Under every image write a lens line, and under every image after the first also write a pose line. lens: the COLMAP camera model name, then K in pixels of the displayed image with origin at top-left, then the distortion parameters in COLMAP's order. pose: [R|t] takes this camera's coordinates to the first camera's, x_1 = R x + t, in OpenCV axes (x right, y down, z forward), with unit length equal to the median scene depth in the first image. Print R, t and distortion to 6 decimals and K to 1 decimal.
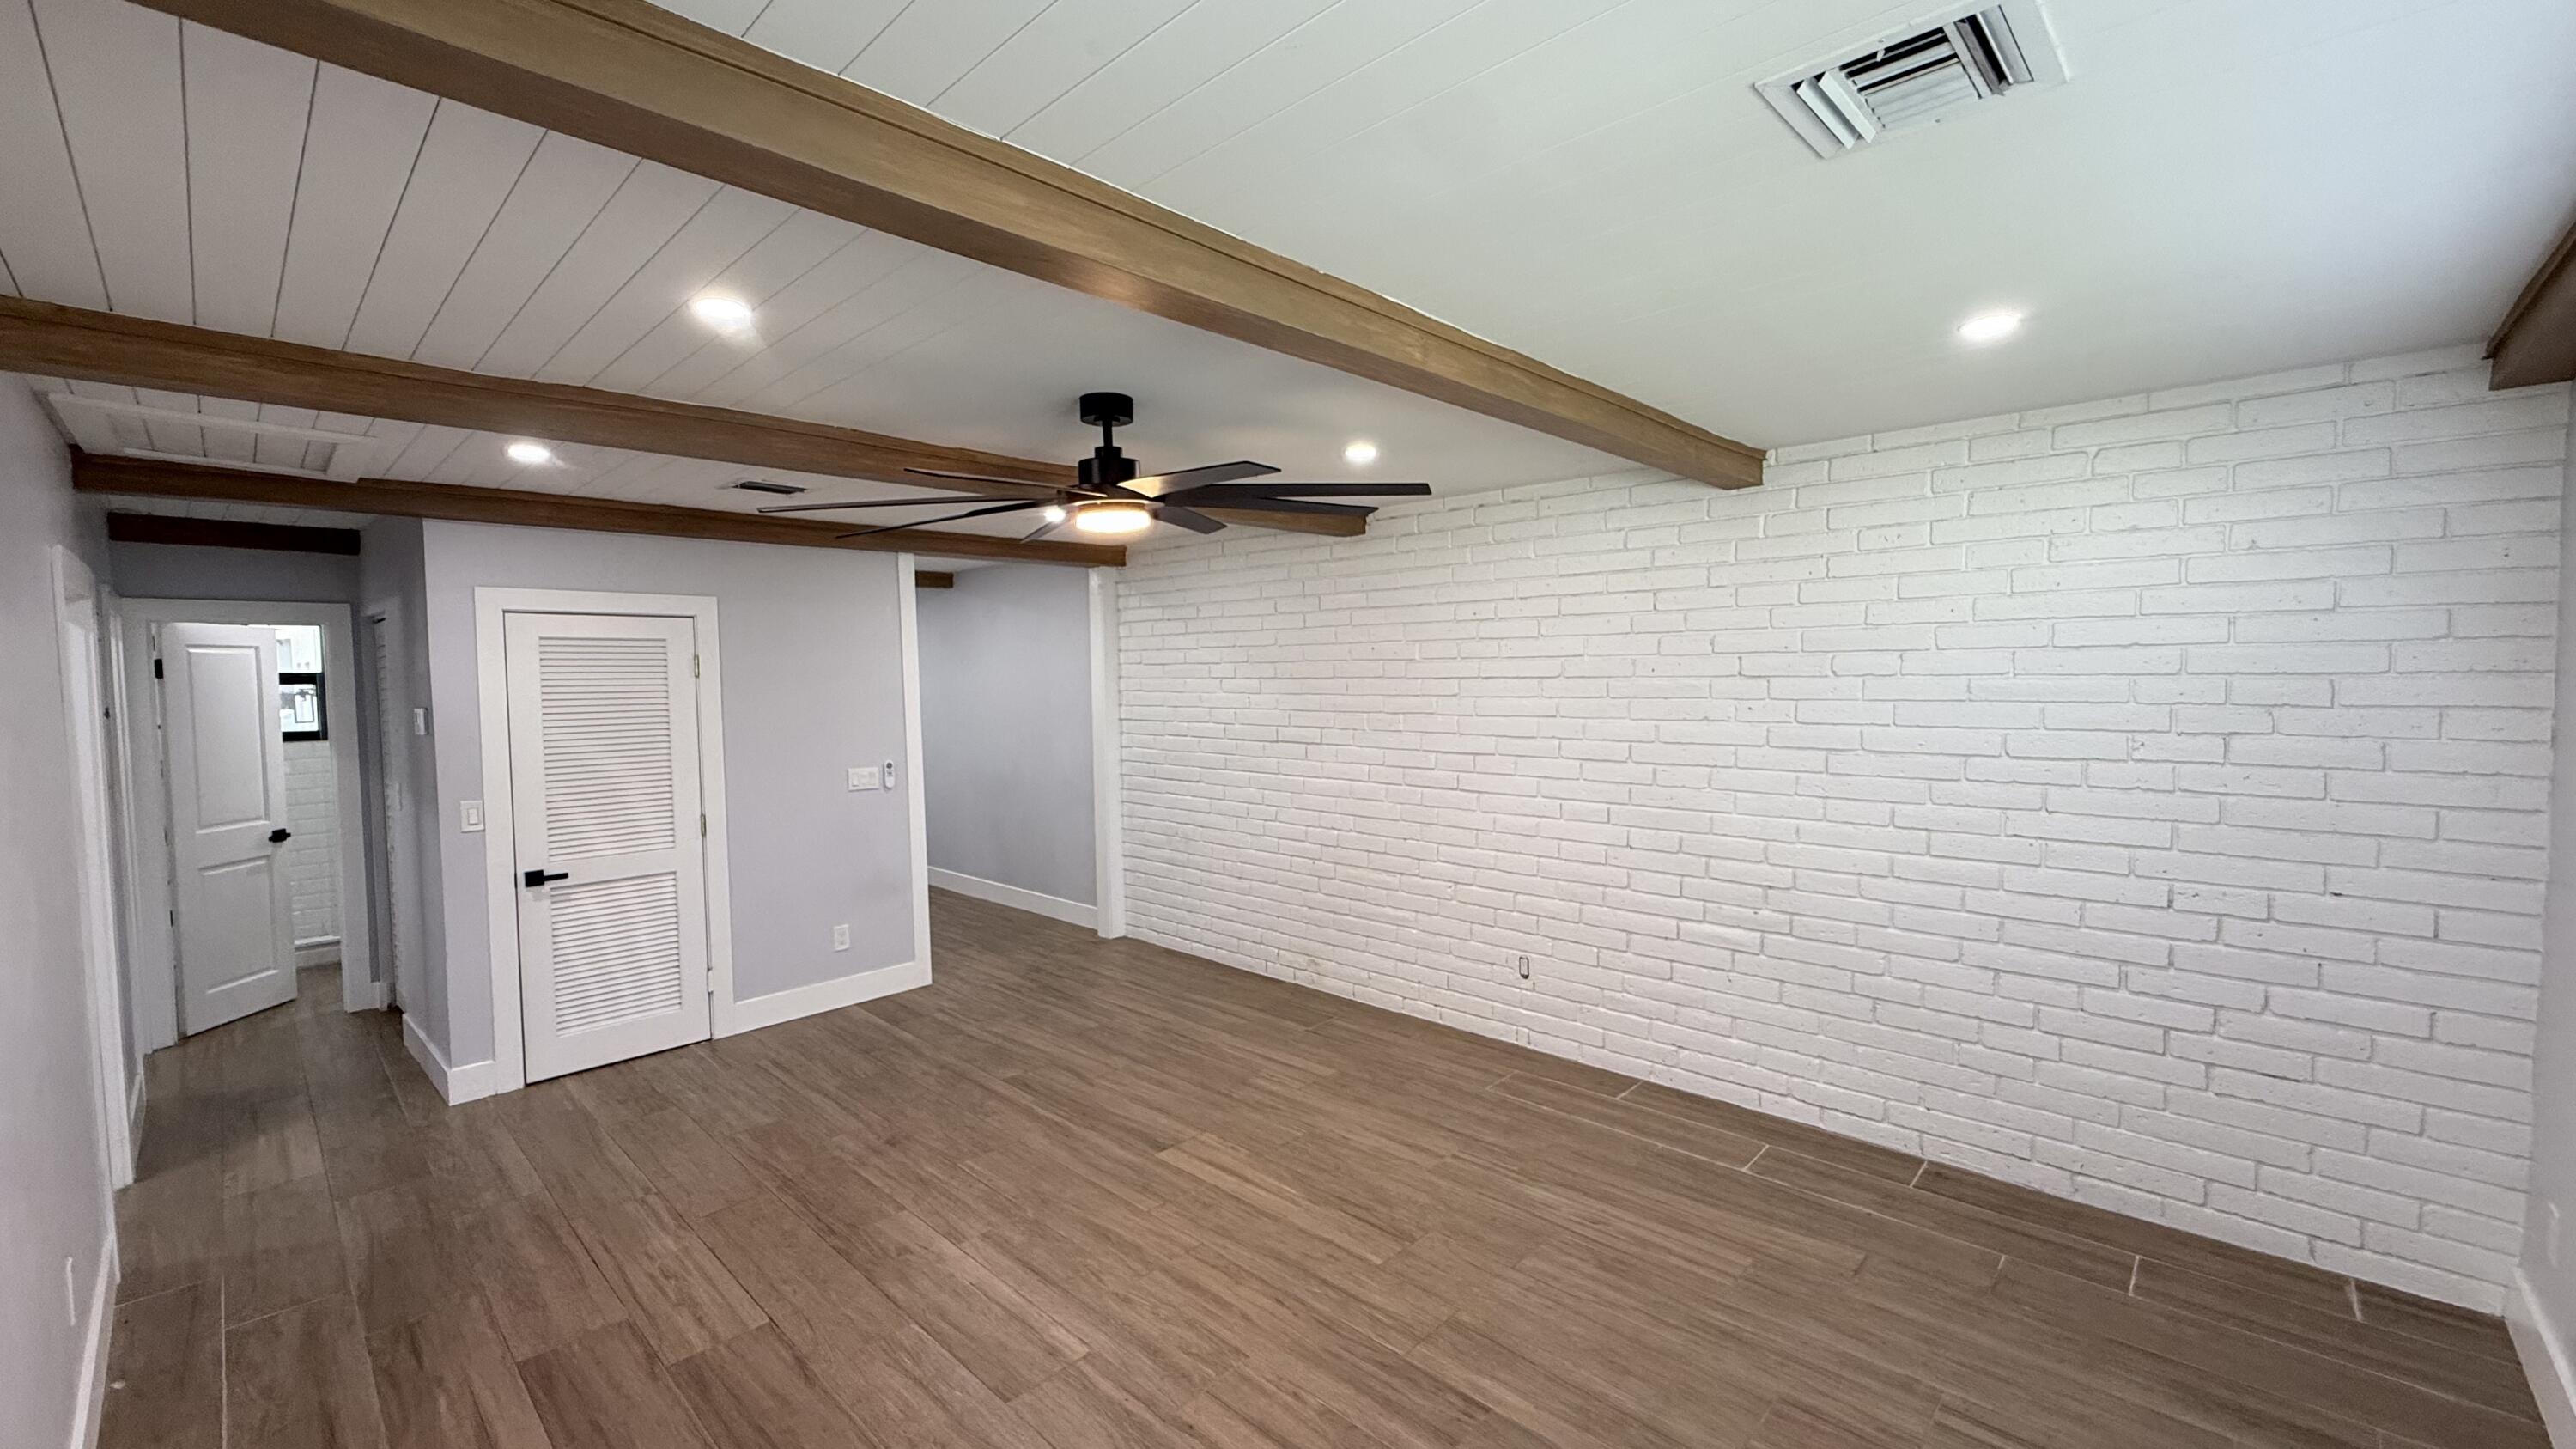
lens RADIAL K [[1026.9, 0, 1278.1], [0, 1026.9, 720.0], [0, 0, 1]] dist [0.000272, 0.000130]
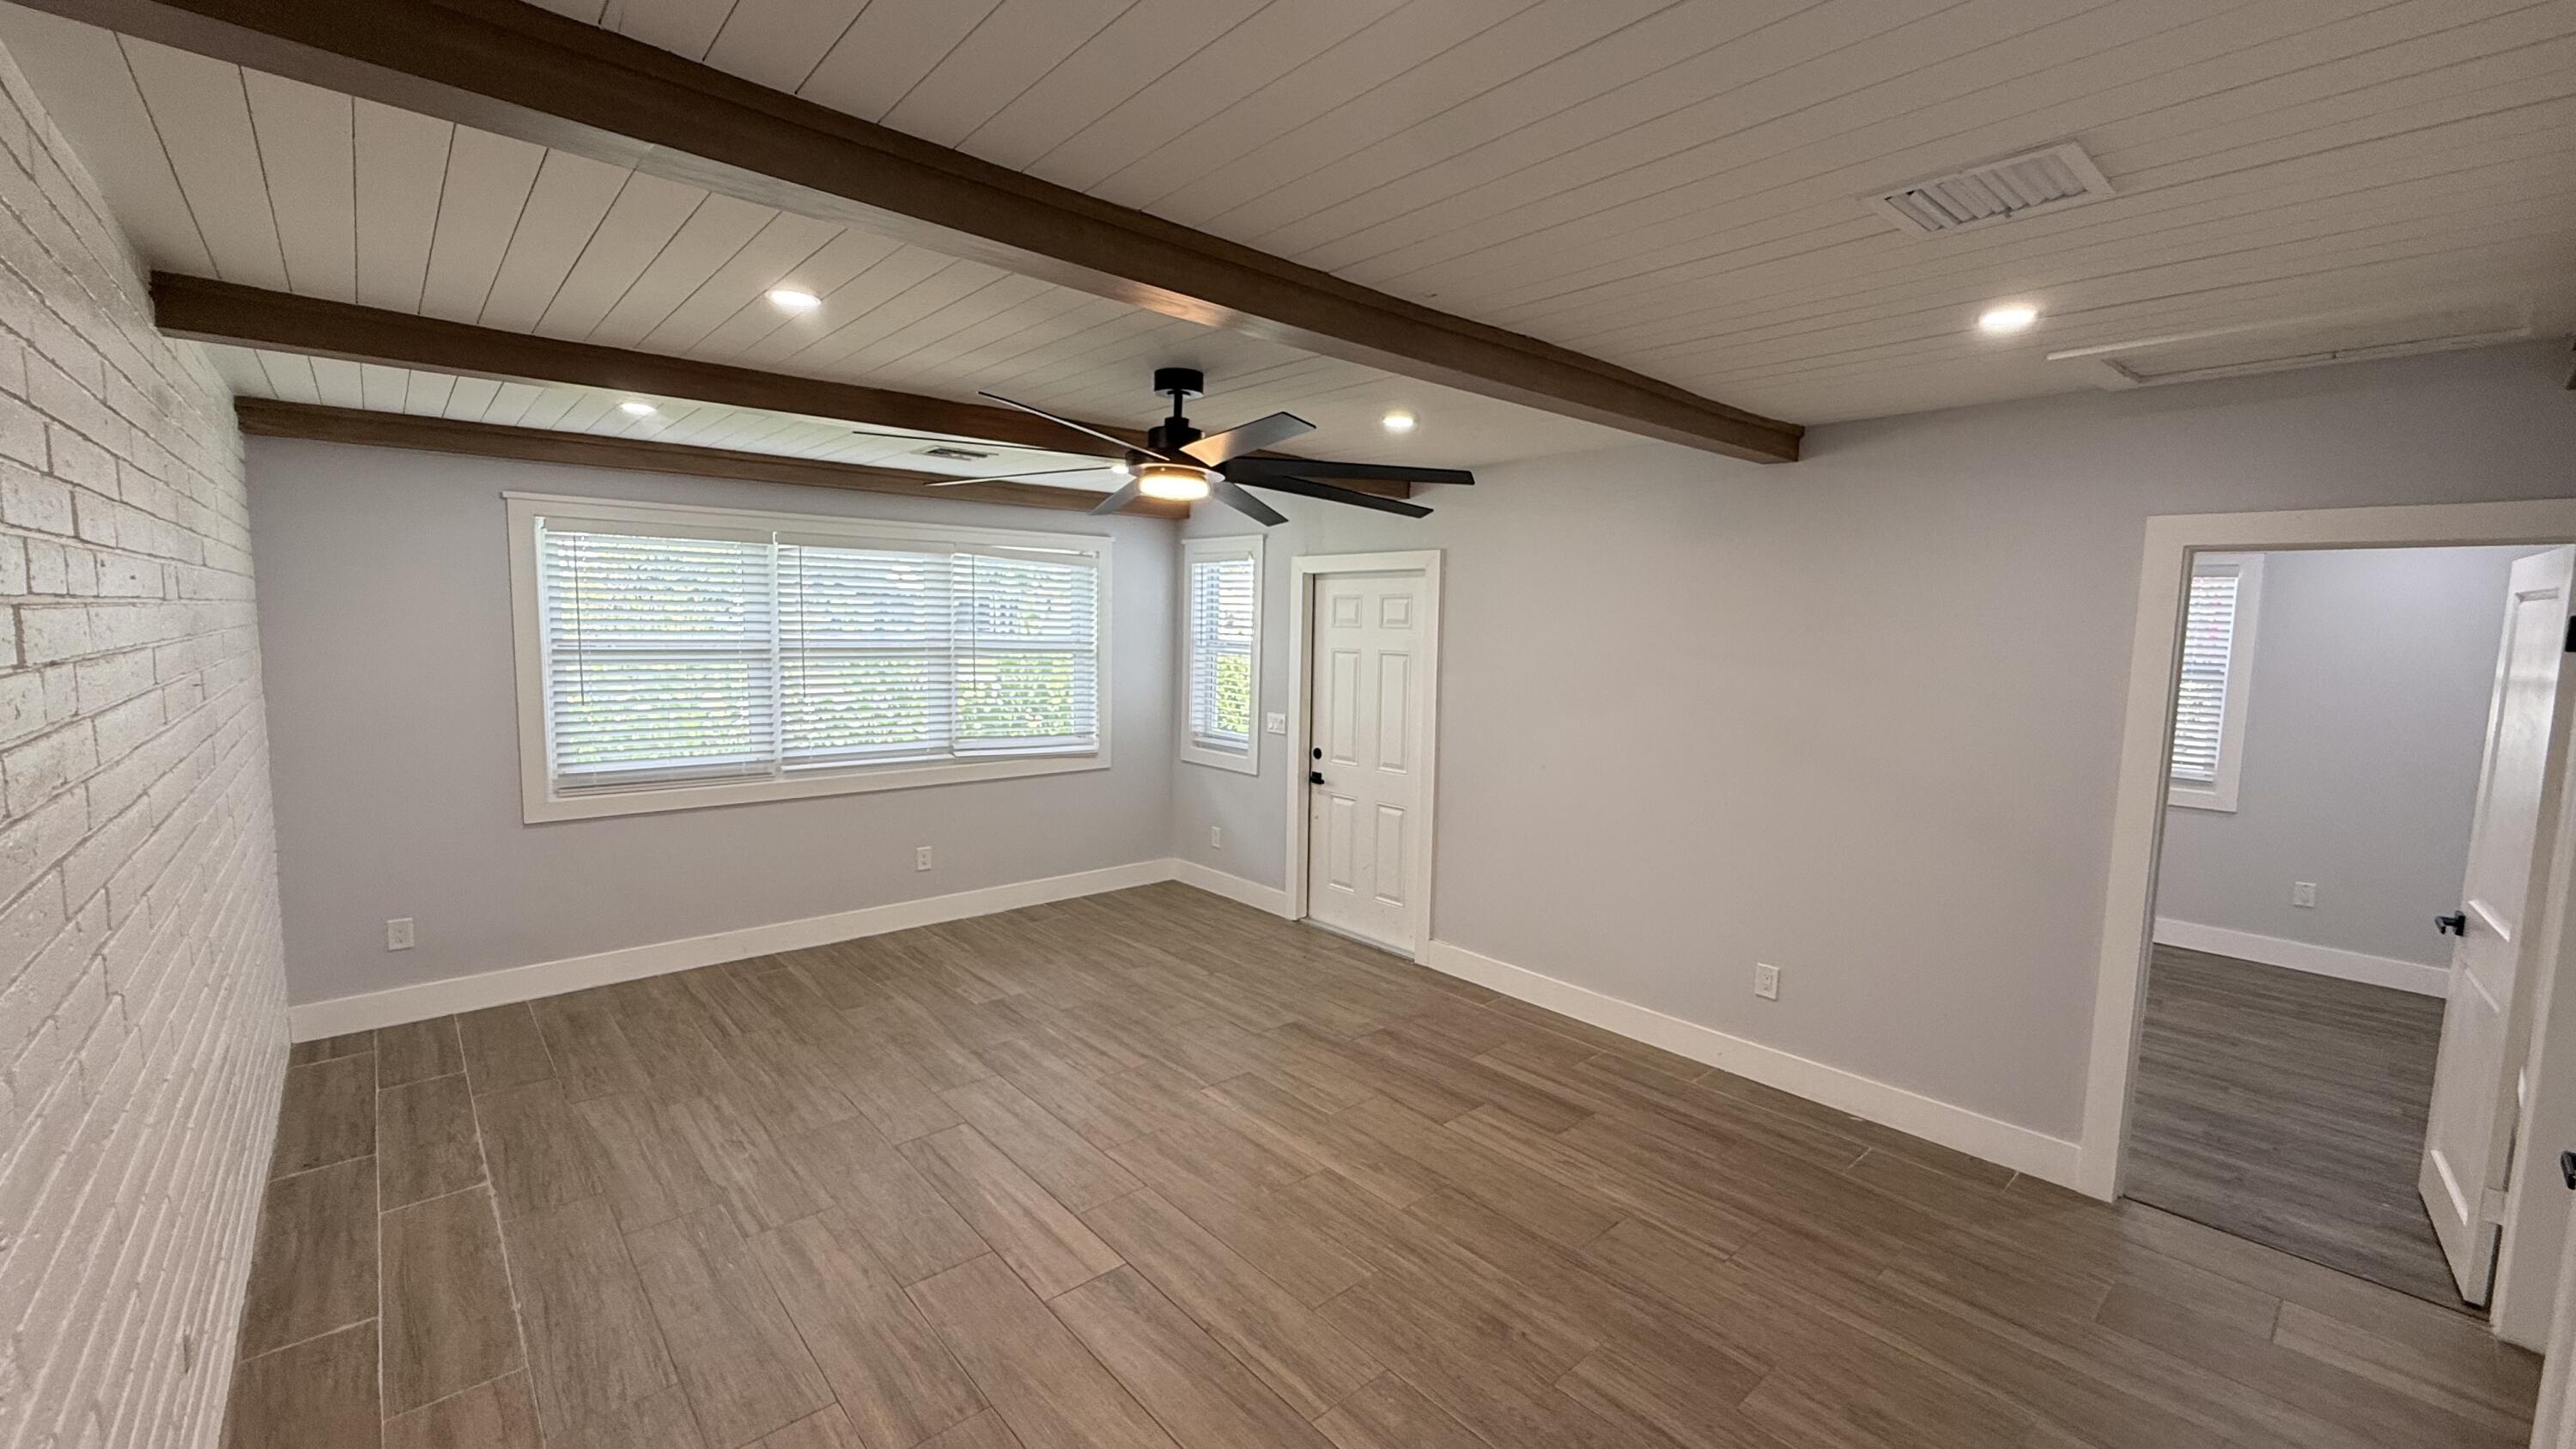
lens RADIAL K [[1026.9, 0, 1278.1], [0, 1026.9, 720.0], [0, 0, 1]] dist [0.000272, 0.000130]
pose [[-0.996483, -0.013118, 0.082760, -0.304981], [-0.000801, 0.989115, 0.147144, -0.095783], [-0.083790, 0.146560, -0.985647, 1.764074]]
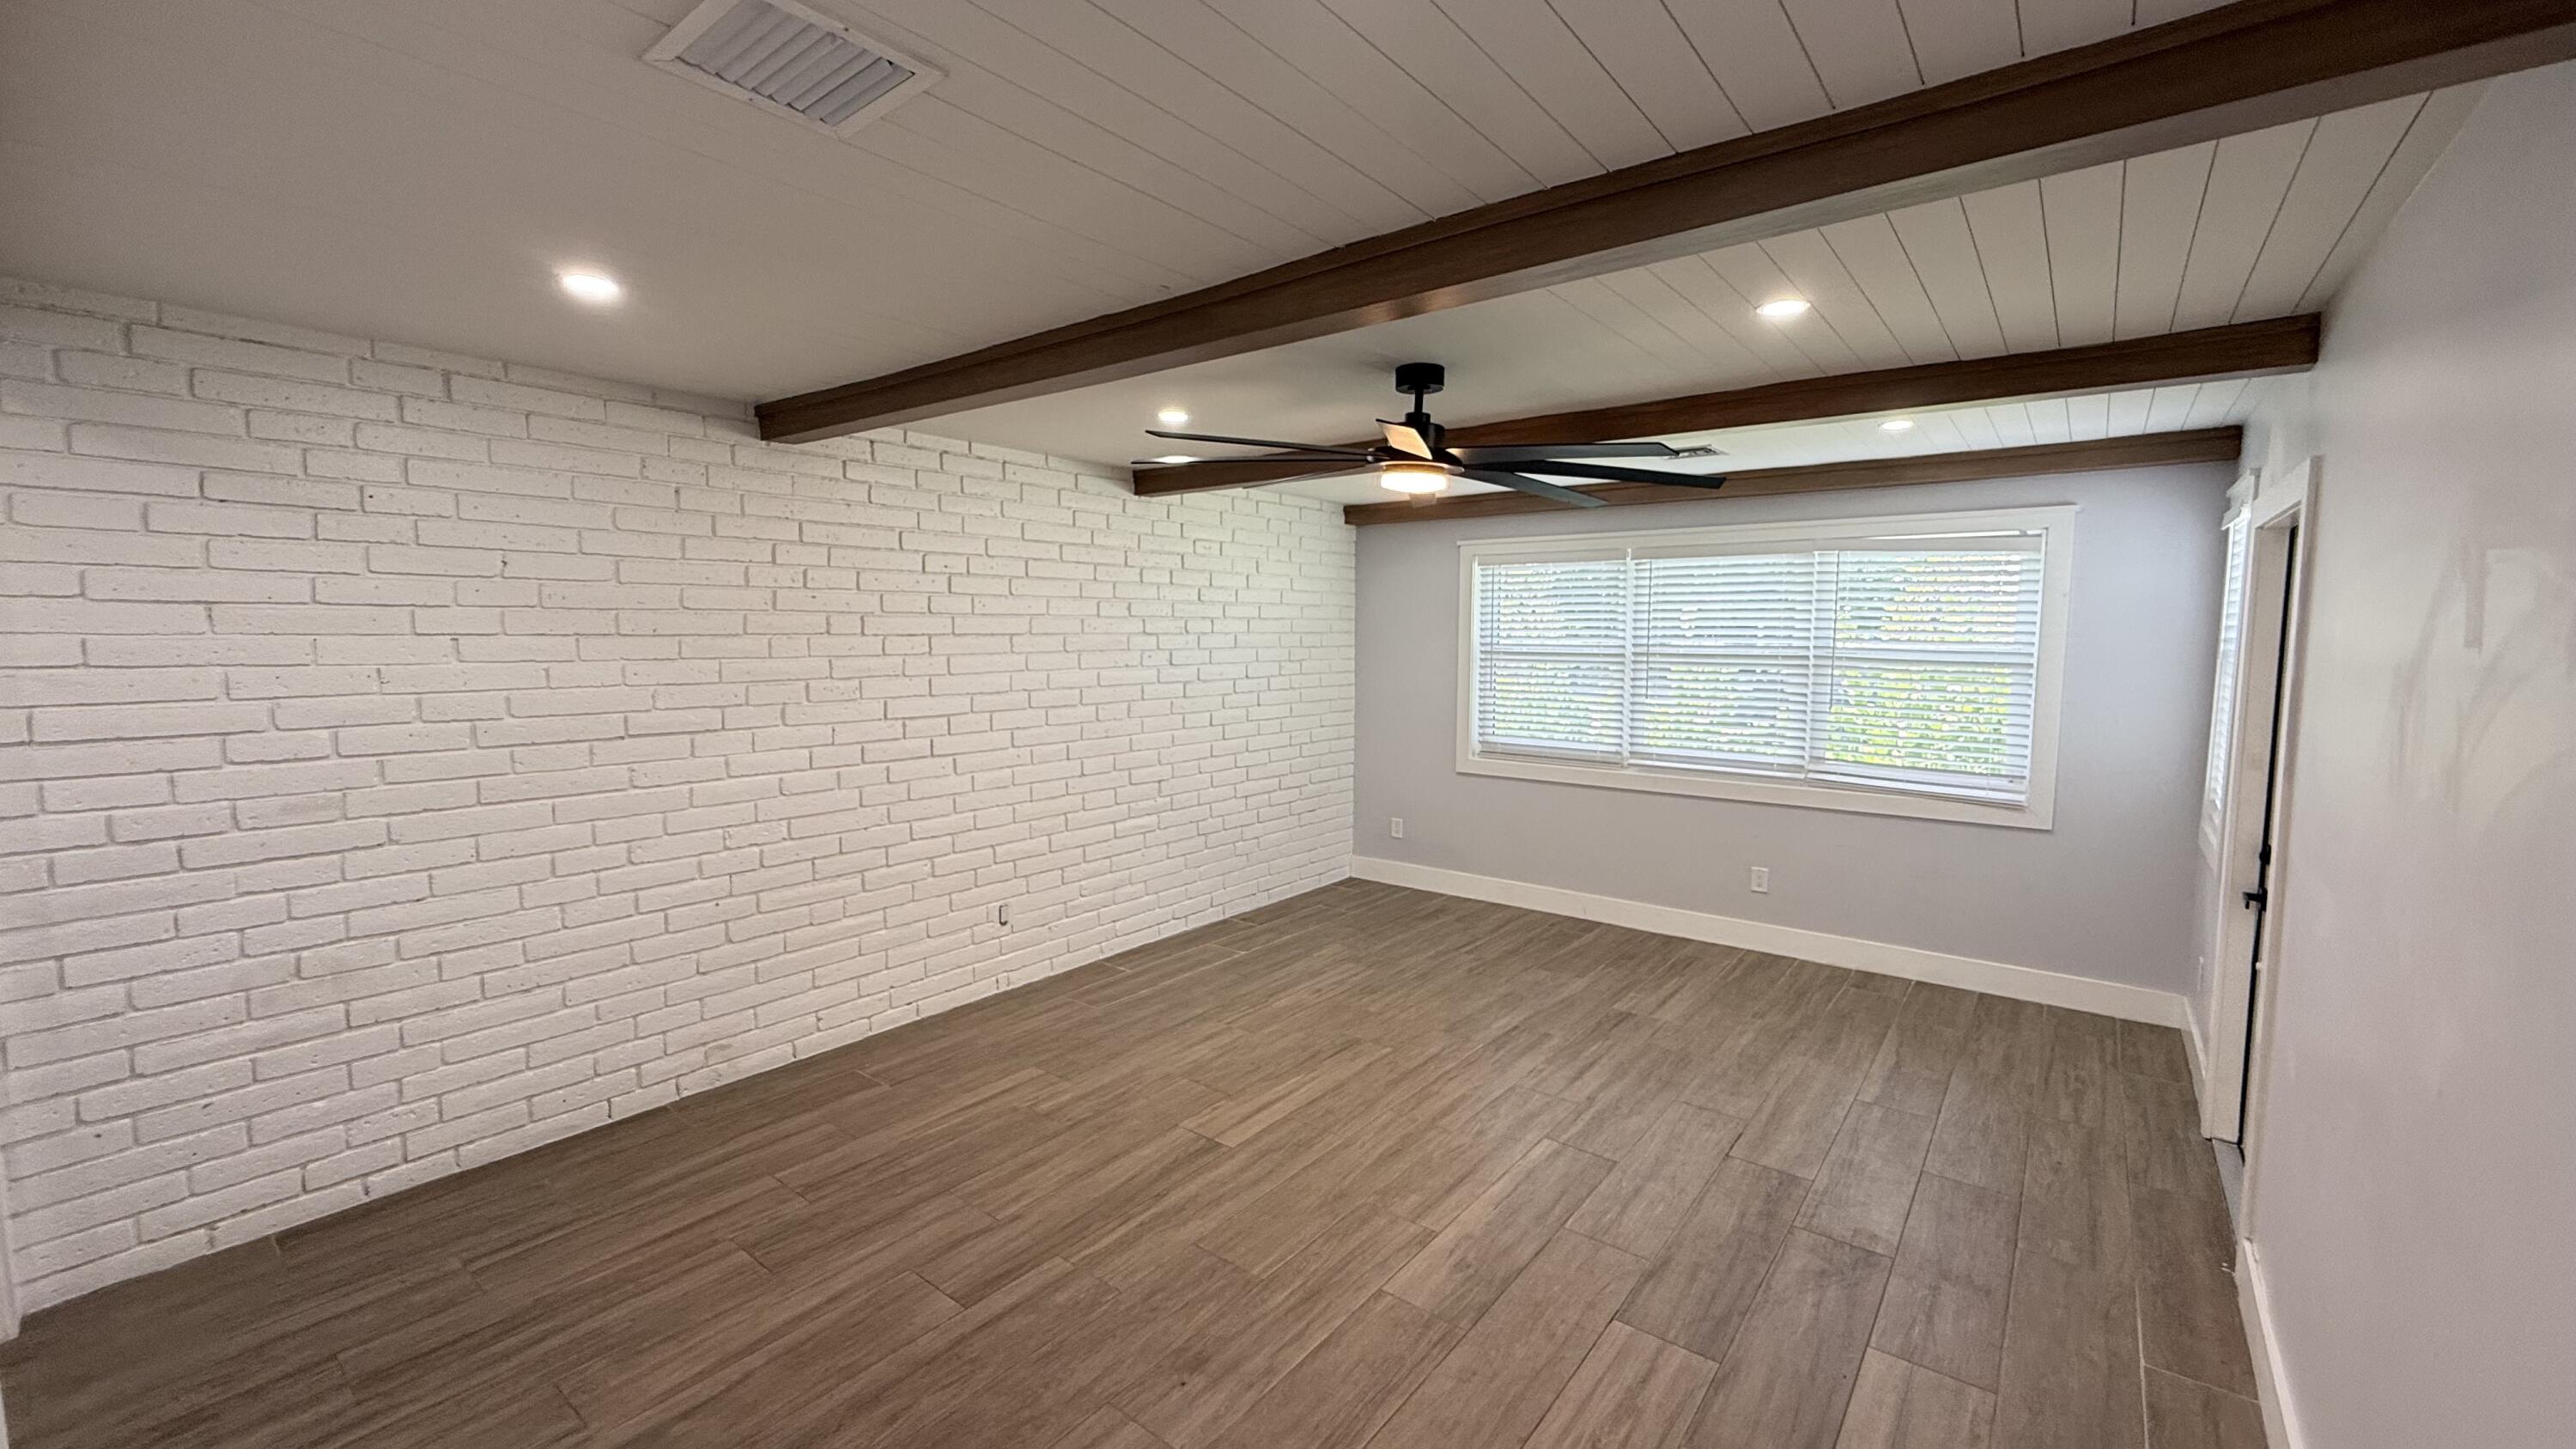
lens RADIAL K [[1026.9, 0, 1278.1], [0, 1026.9, 720.0], [0, 0, 1]] dist [0.000272, 0.000130]
pose [[-0.096089, -0.074656, 0.992569, -1.056921], [0.049394, 0.995597, 0.079666, -0.031460], [-0.994146, 0.056682, -0.091978, 1.067750]]
